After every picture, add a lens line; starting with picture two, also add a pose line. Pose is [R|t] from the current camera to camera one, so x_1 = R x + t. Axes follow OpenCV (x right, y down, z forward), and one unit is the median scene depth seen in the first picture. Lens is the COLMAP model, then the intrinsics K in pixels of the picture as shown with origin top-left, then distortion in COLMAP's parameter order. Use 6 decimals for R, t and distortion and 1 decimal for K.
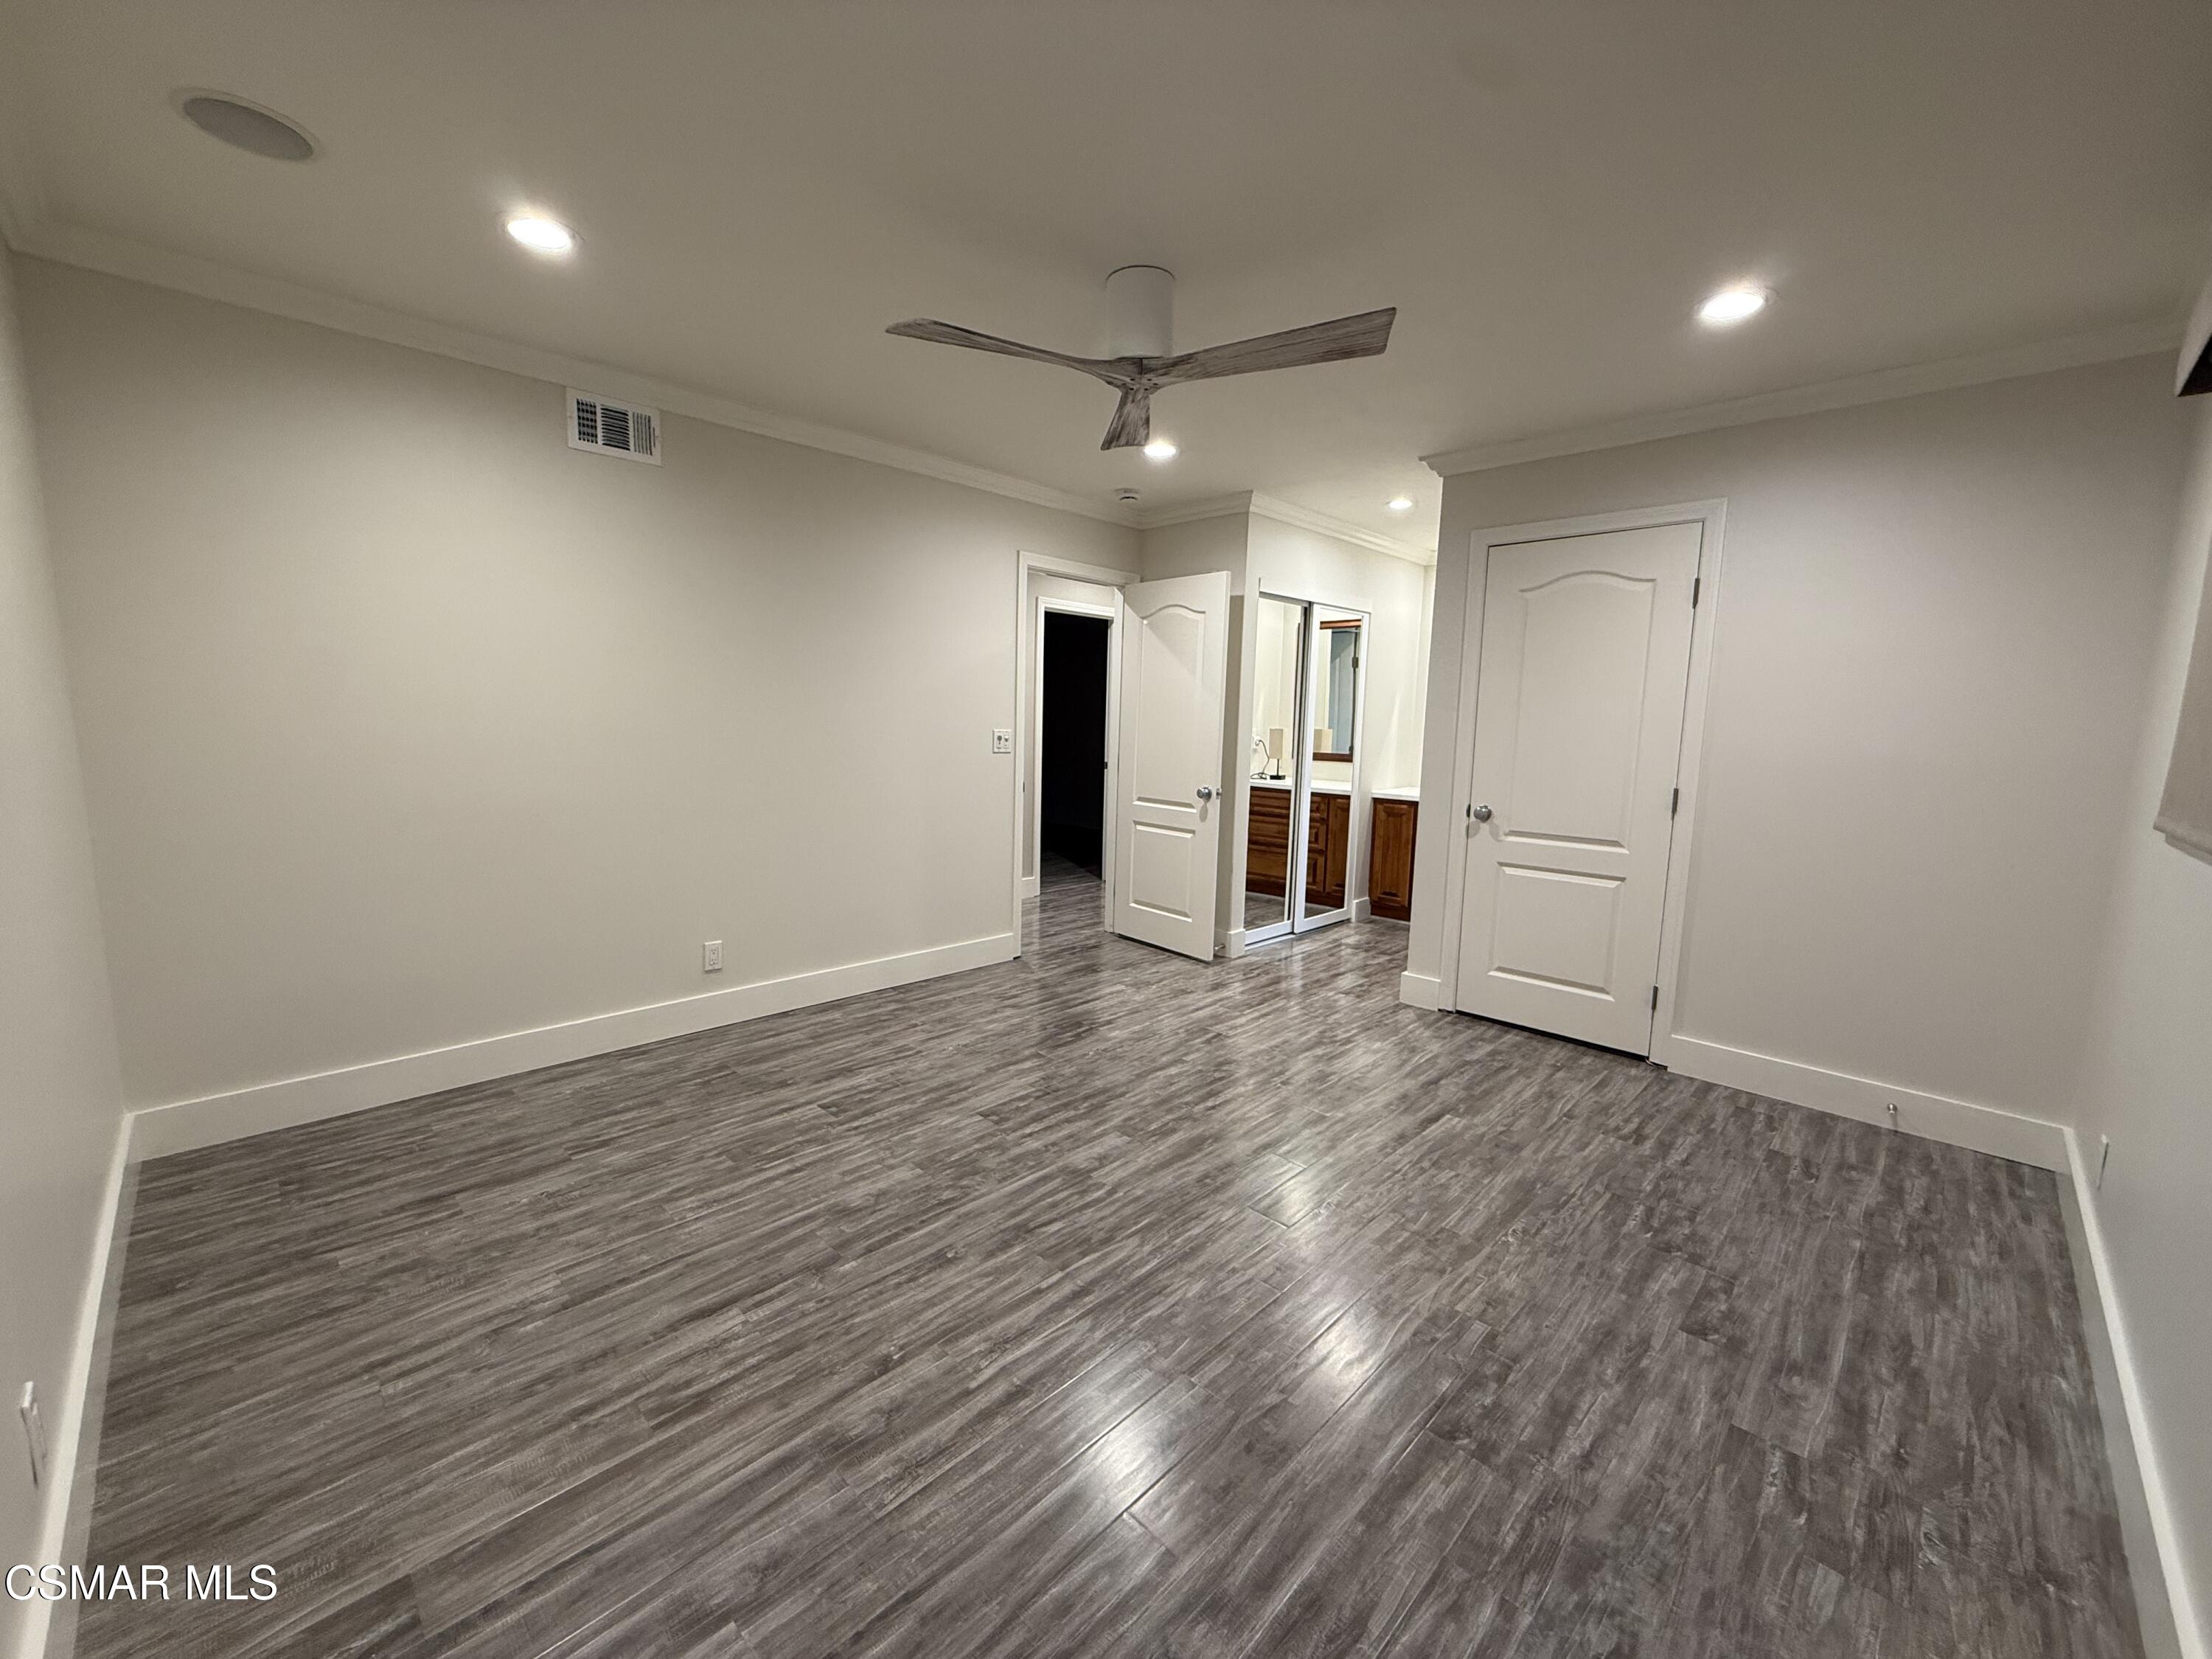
lens RADIAL K [[881.4, 0, 1098.0], [0, 881.4, 830.3], [0, 0, 1]] dist [0.000262, -0.000240]
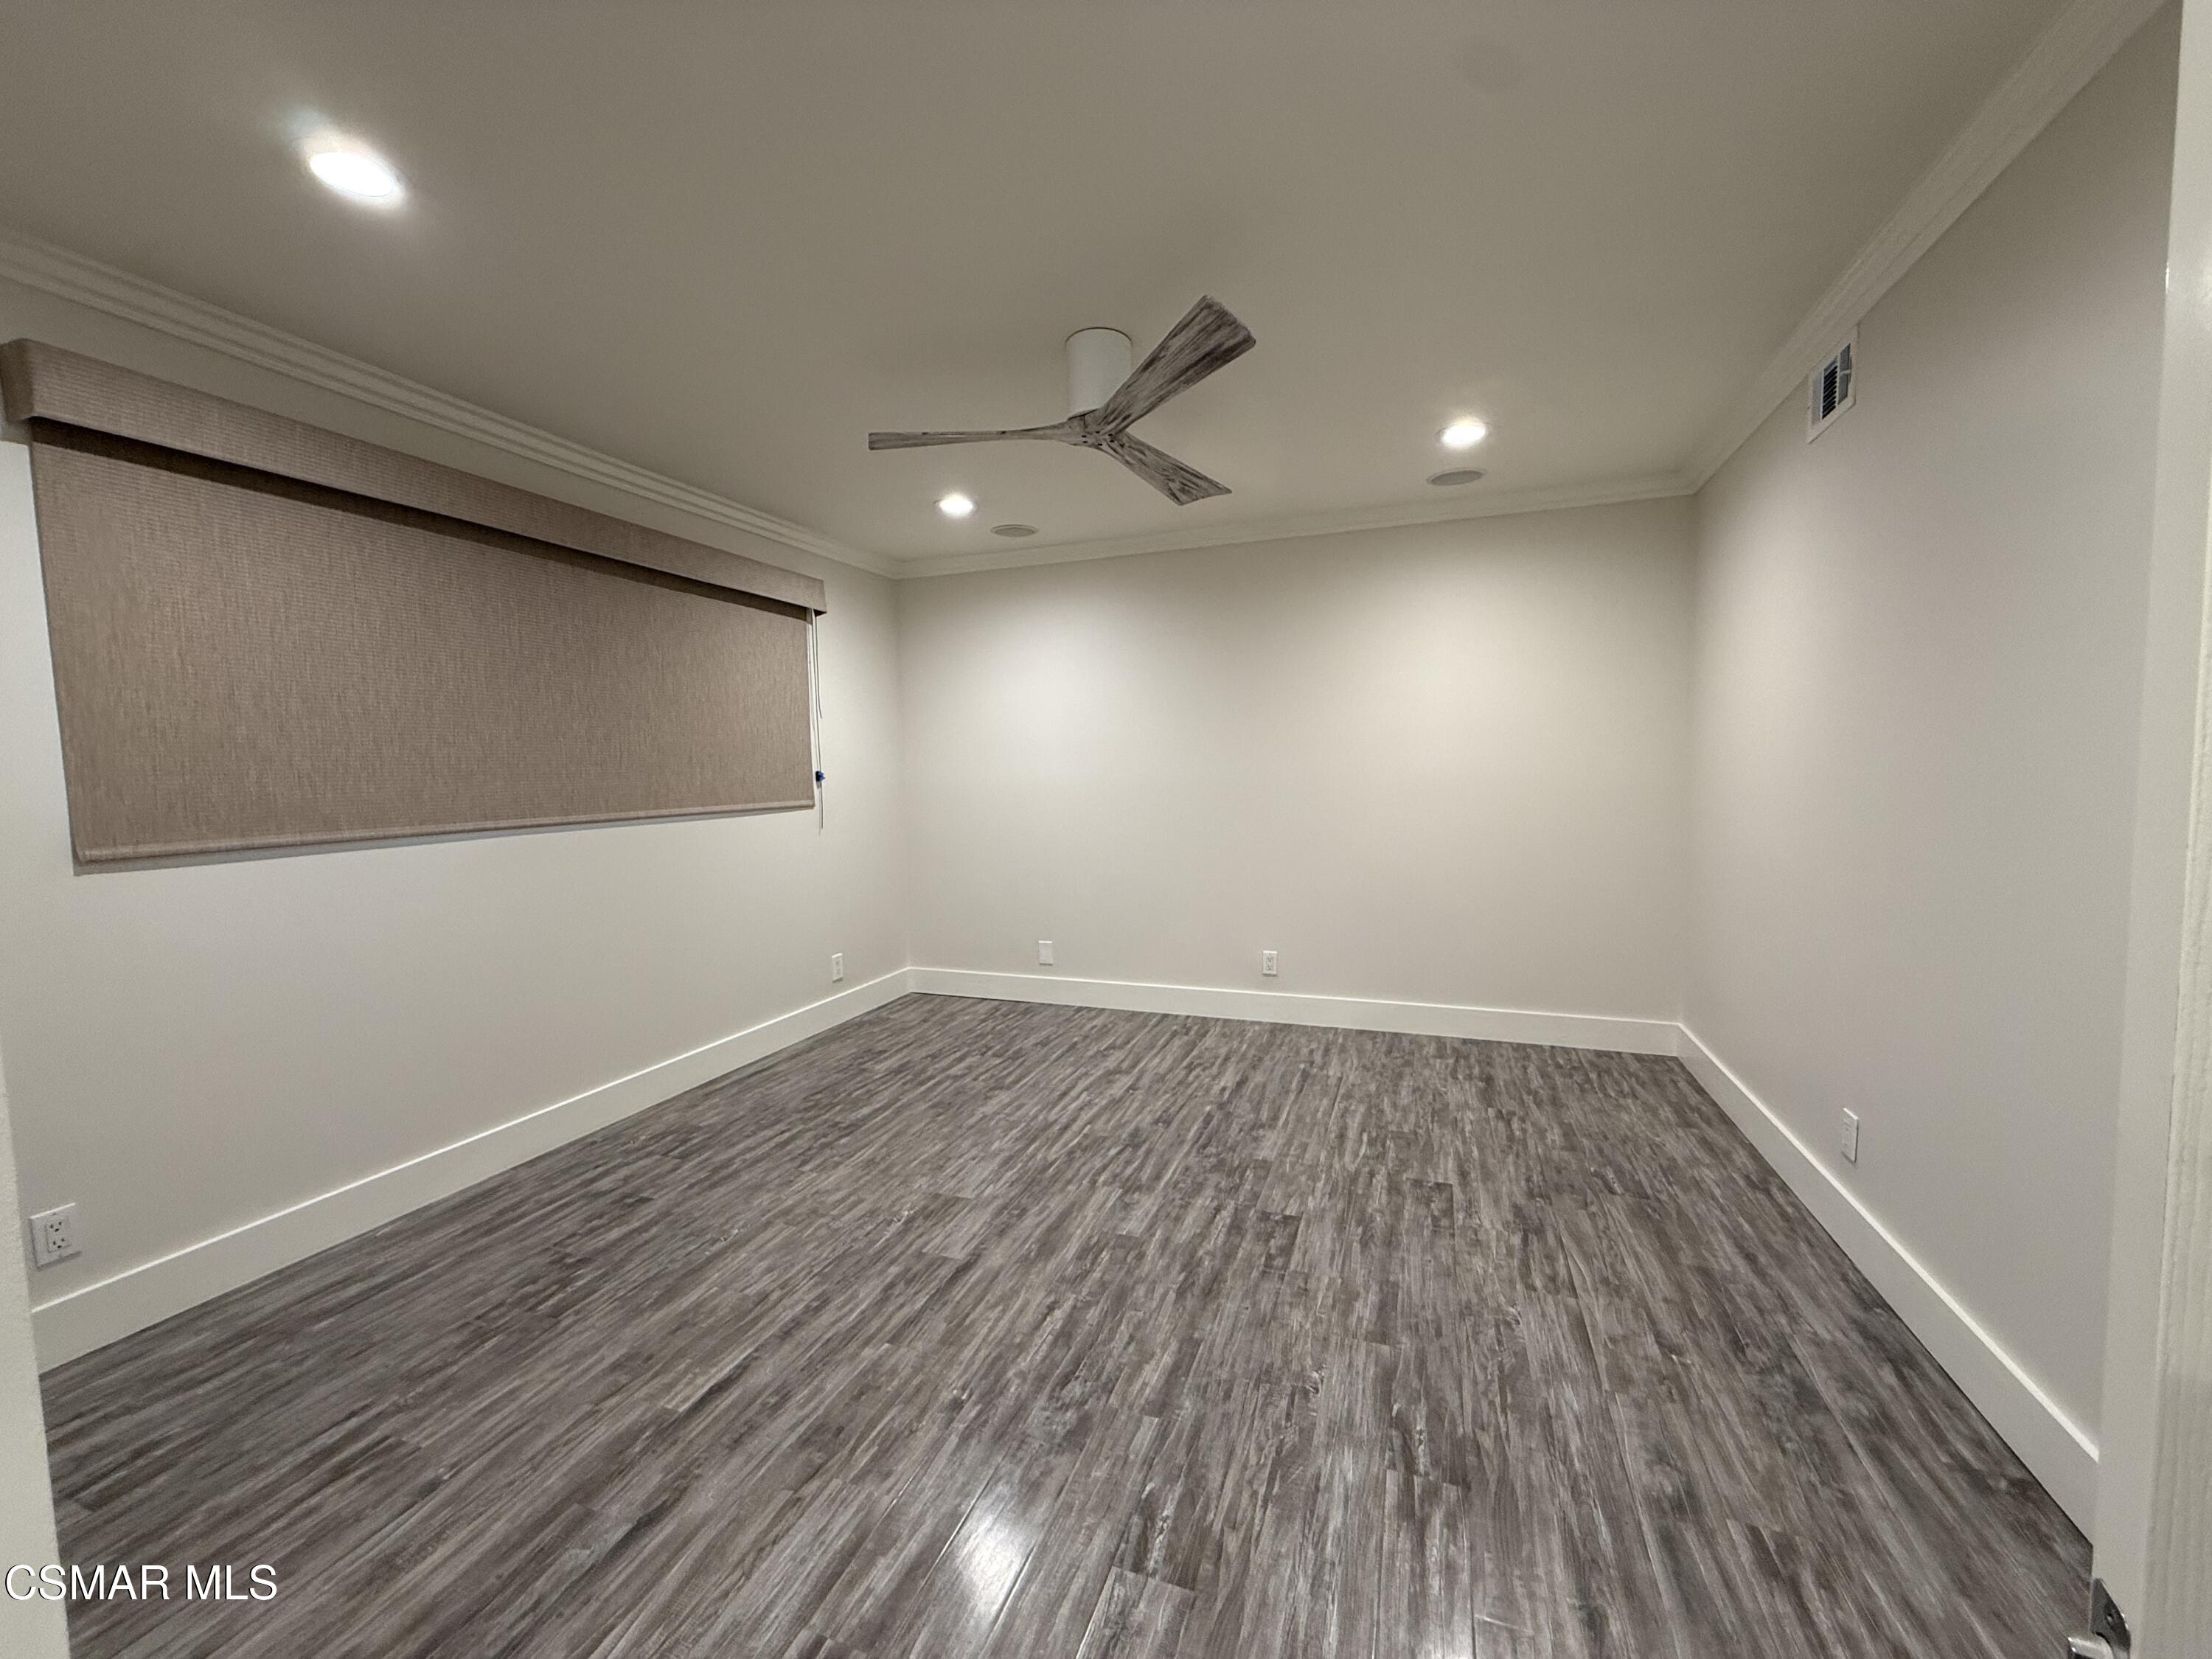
lens RADIAL K [[881.4, 0, 1098.0], [0, 881.4, 830.3], [0, 0, 1]] dist [0.000262, -0.000240]
pose [[-0.913272, 0.019778, -0.406871, 0.403721], [-0.055332, 0.983540, 0.172010, -0.196862], [0.403576, 0.179605, -0.897145, 1.699821]]
